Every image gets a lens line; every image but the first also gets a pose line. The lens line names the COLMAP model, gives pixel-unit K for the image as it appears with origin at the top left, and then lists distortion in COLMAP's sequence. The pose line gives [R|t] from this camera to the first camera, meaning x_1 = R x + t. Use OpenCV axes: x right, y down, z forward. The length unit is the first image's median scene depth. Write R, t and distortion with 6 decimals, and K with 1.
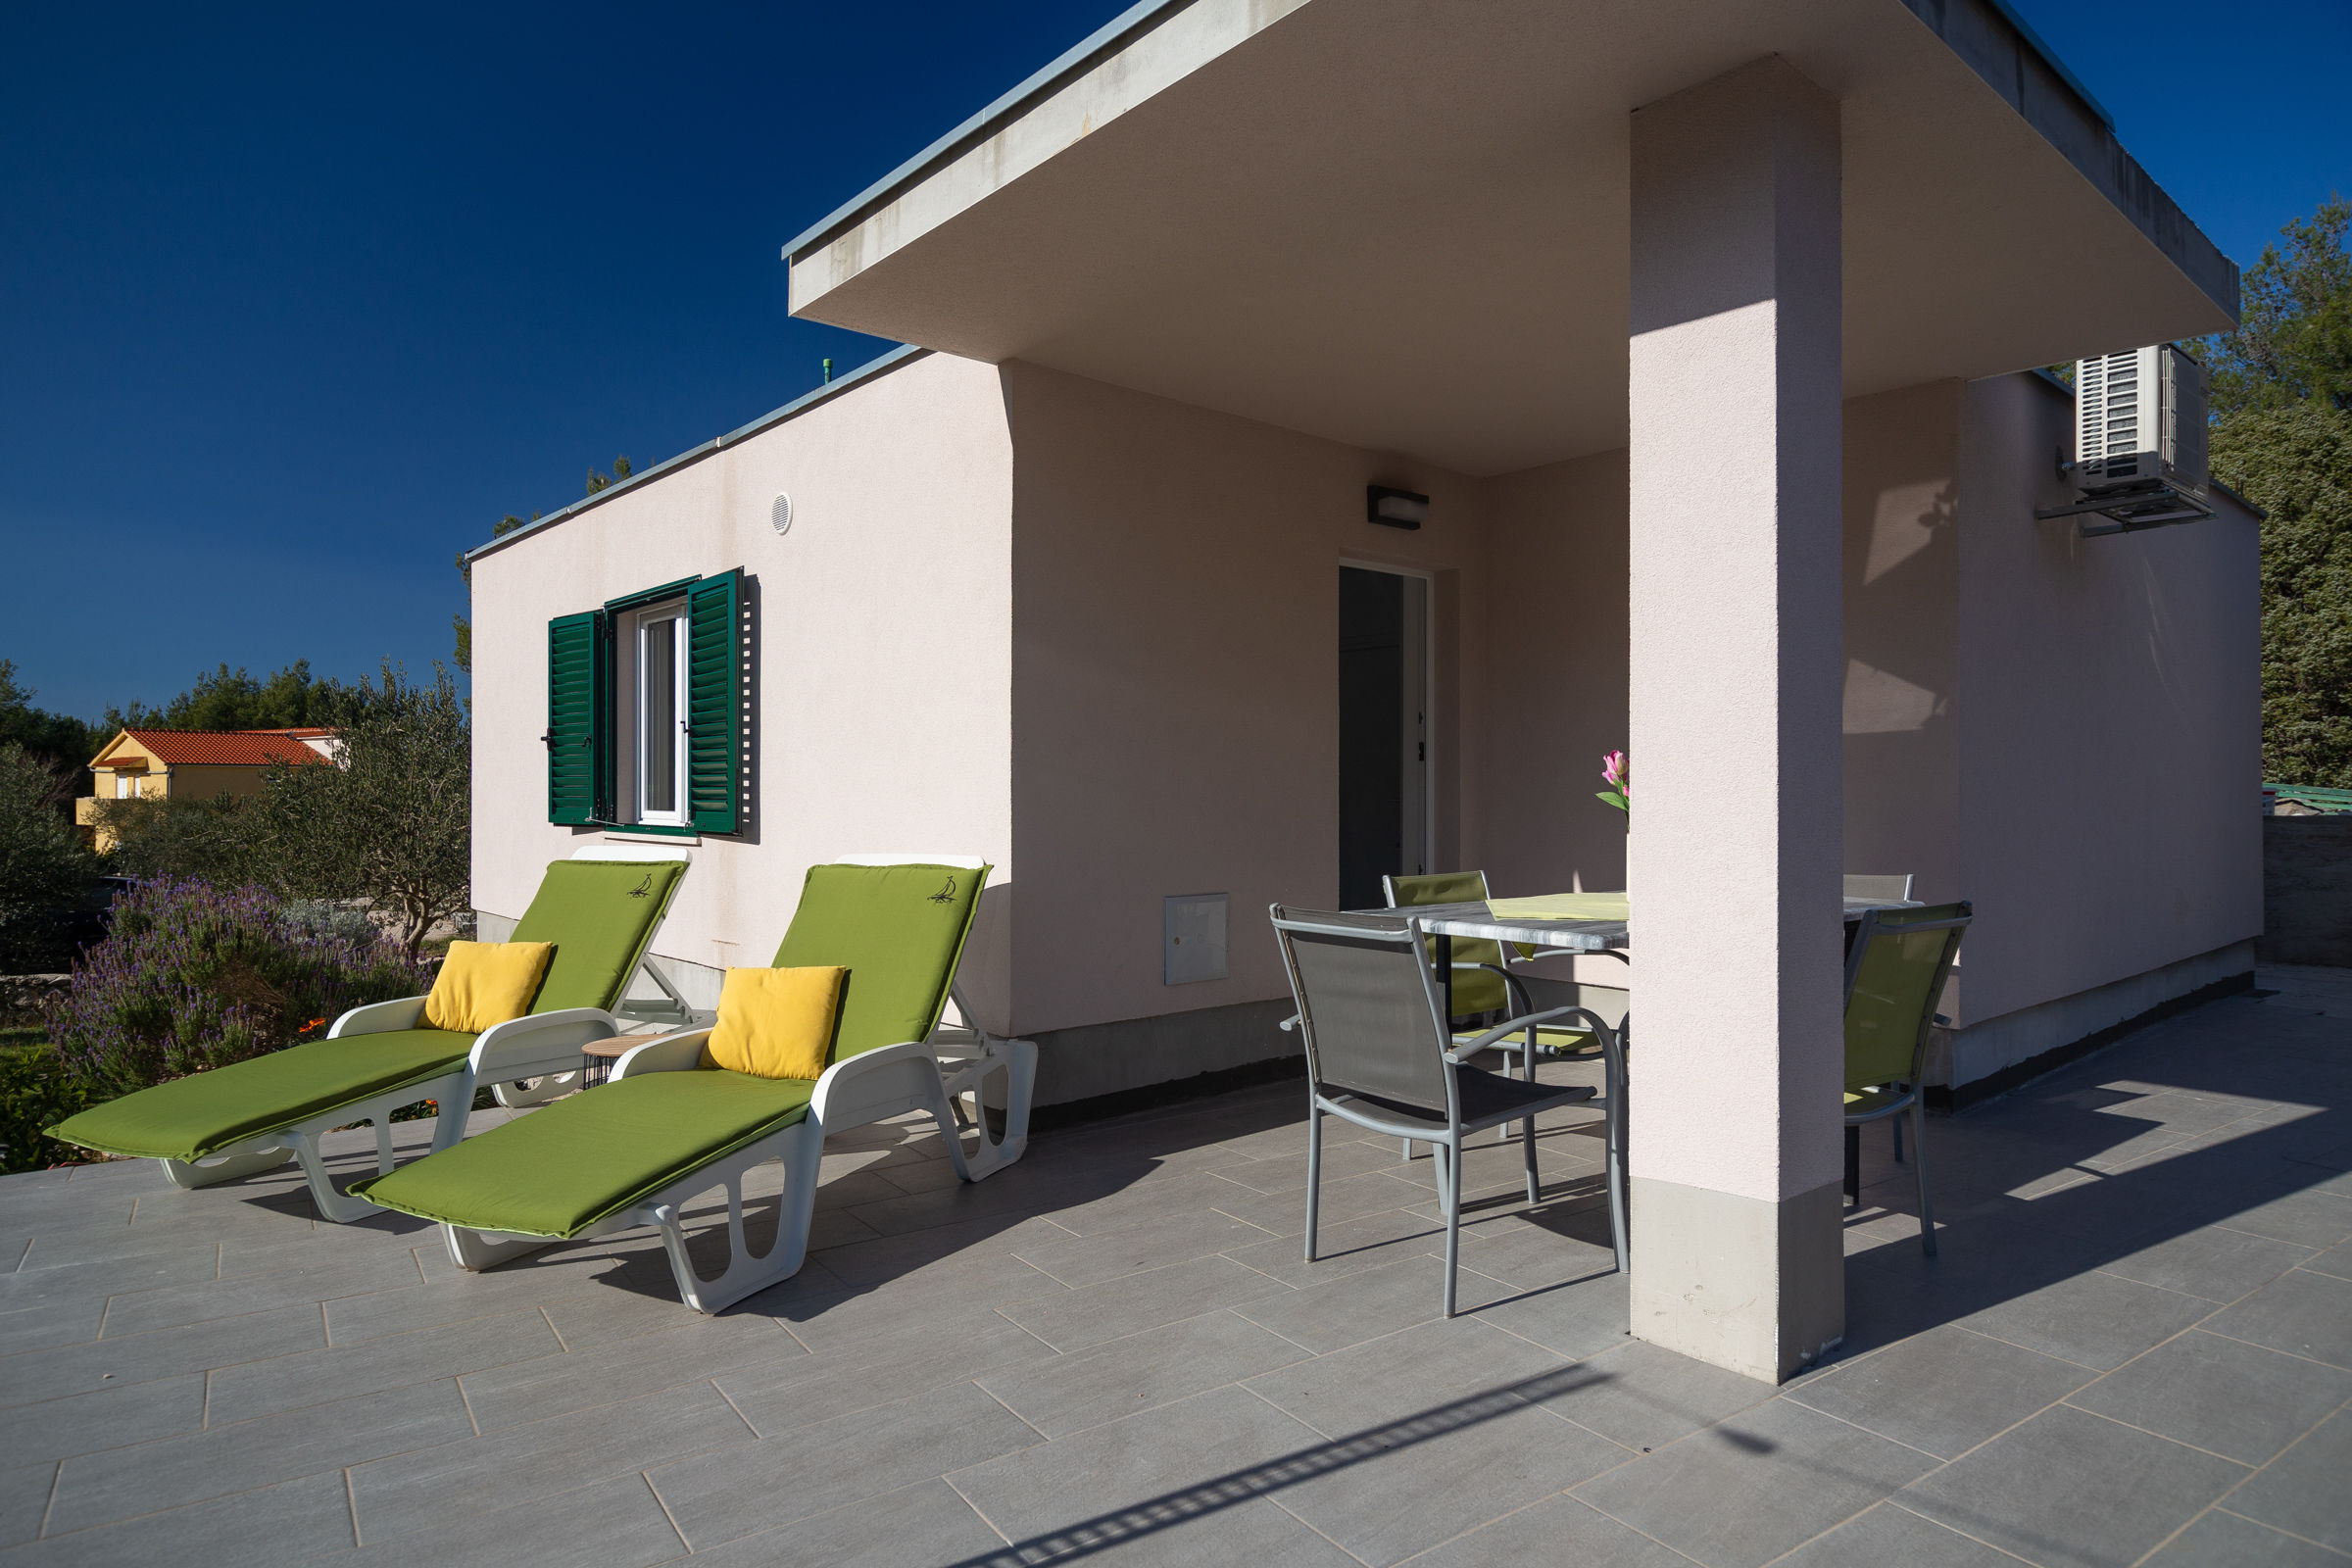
lens RADIAL K [[1356.5, 0, 1179.2], [0, 1356.5, 800.7], [0, 0, 1]] dist [-0.004132, -0.003301]
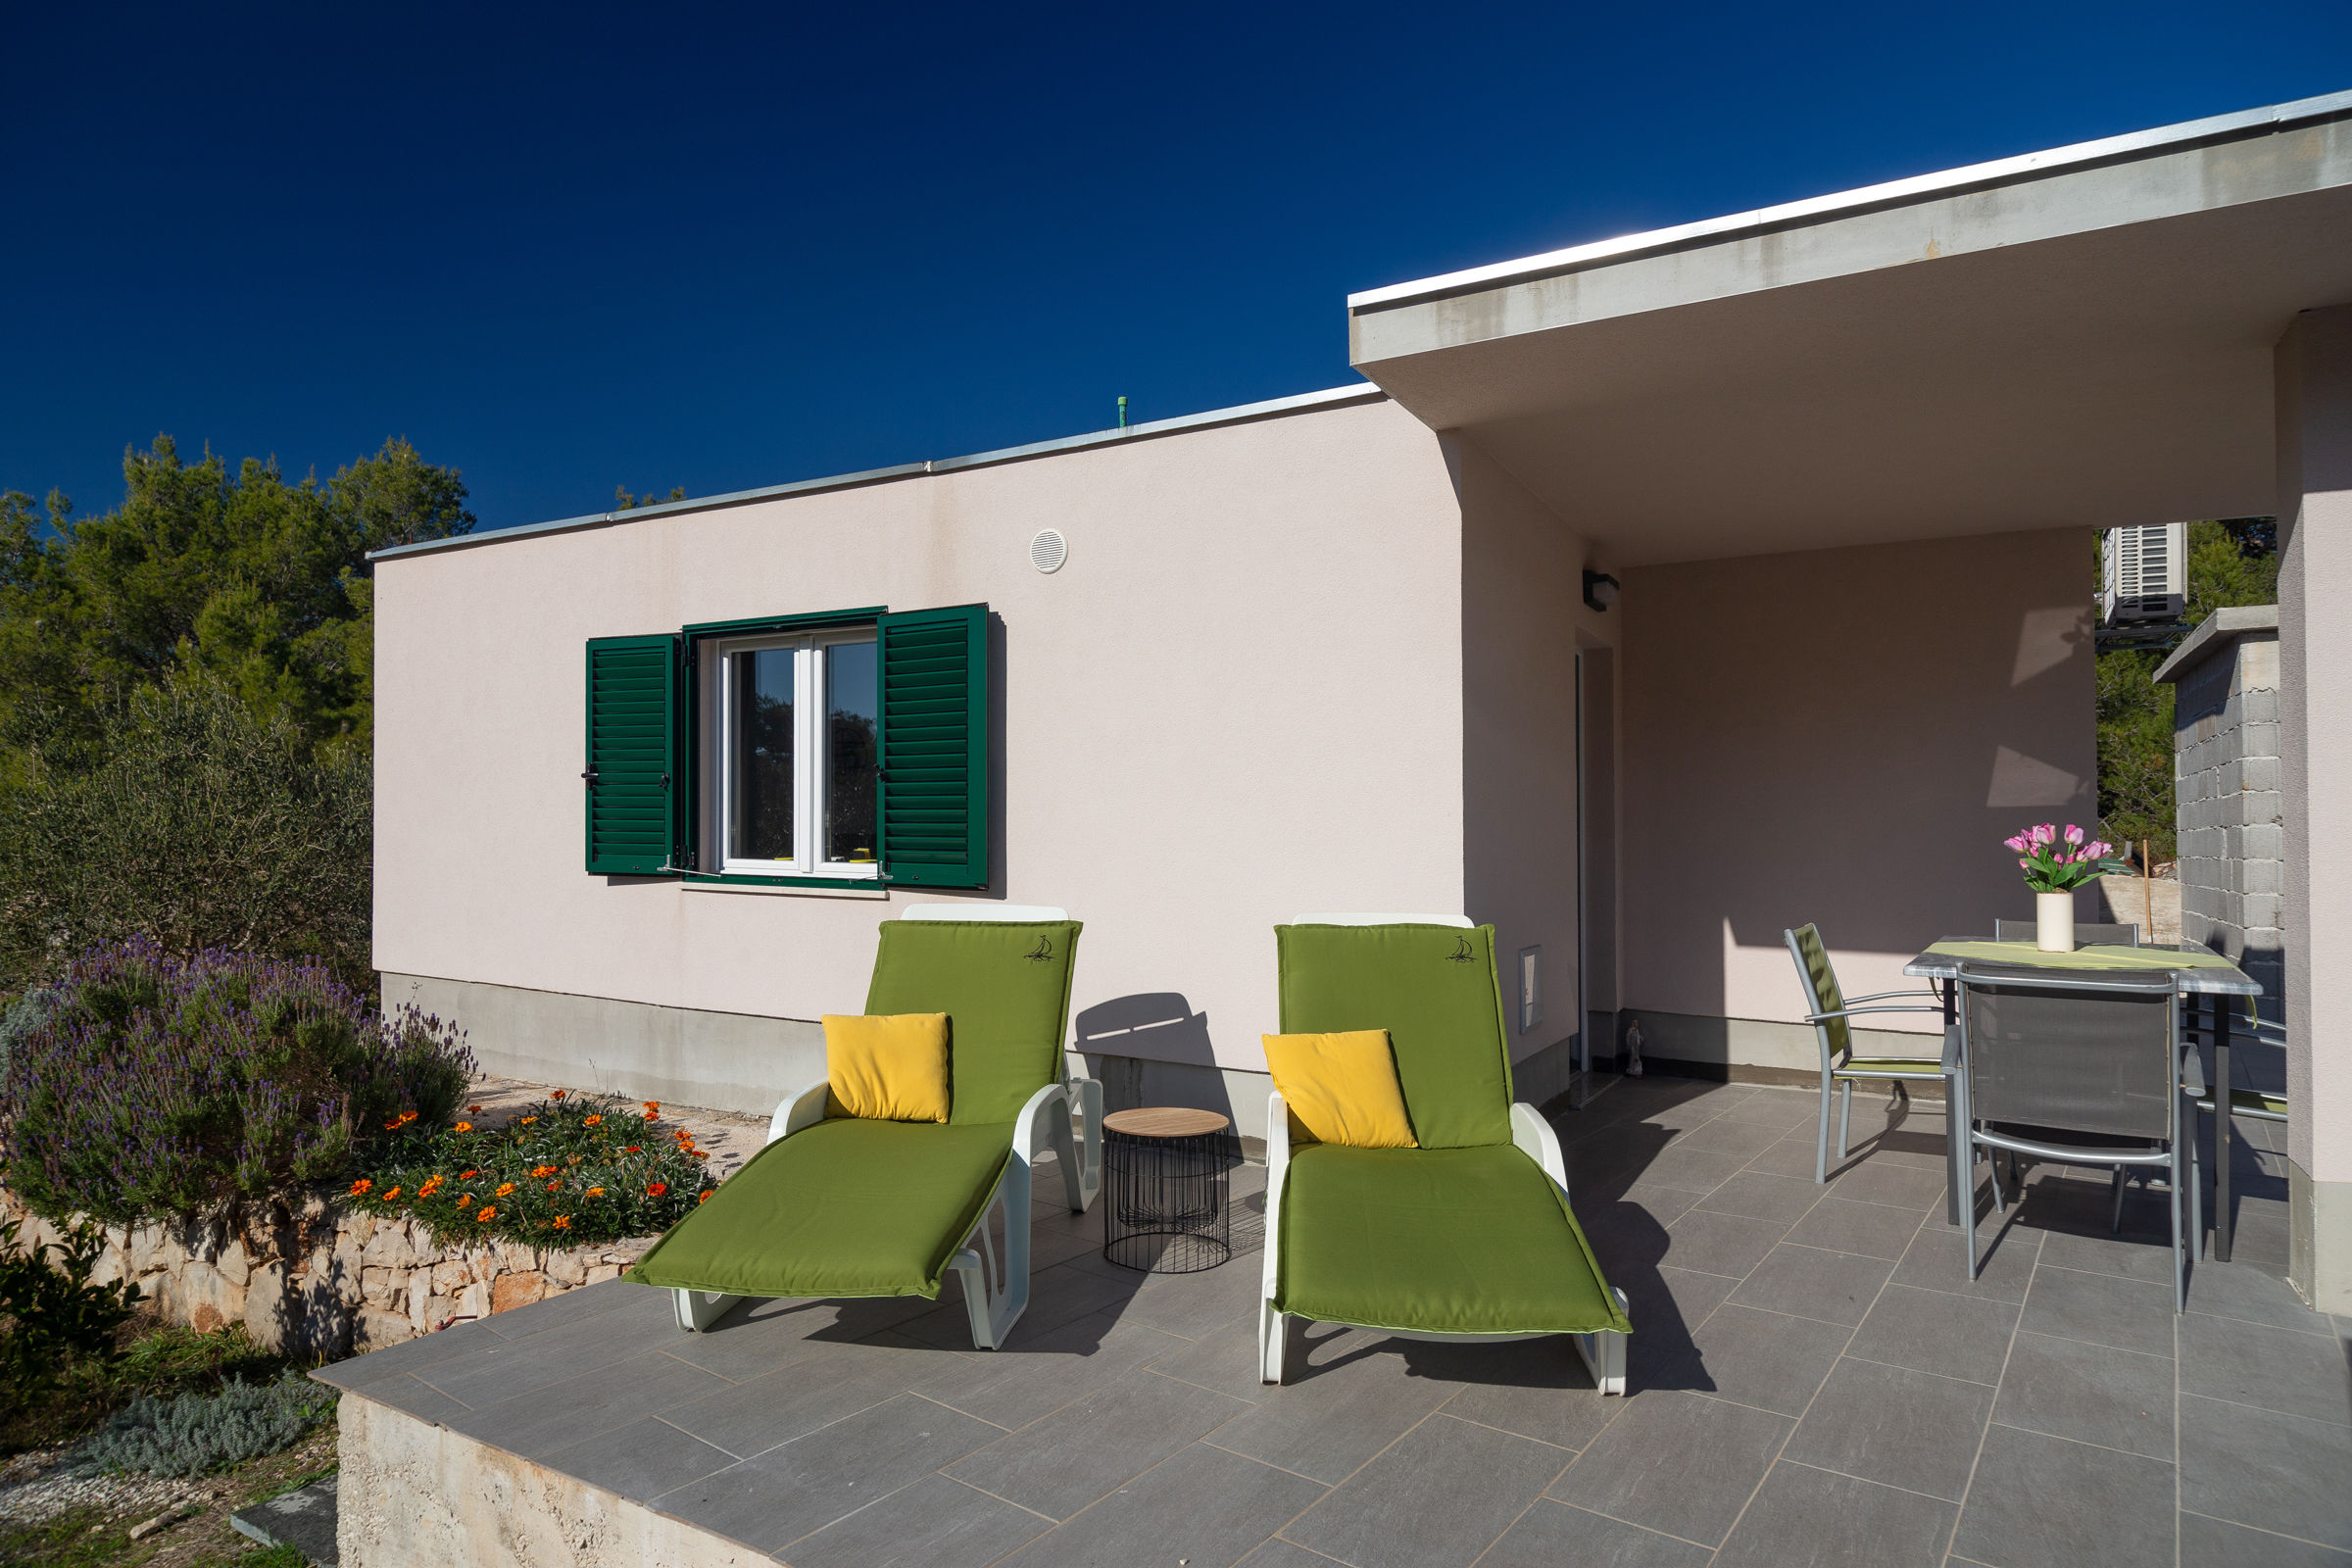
lens RADIAL K [[1306.1, 0, 1179.9], [0, 1306.1, 815.7], [0, 0, 1]] dist [-0.005826, -0.001160]
pose [[0.947251, 0.015760, 0.320105, -0.585914], [-0.009854, 0.999750, -0.020060, -0.010561], [-0.320341, 0.015847, 0.947170, 0.125144]]
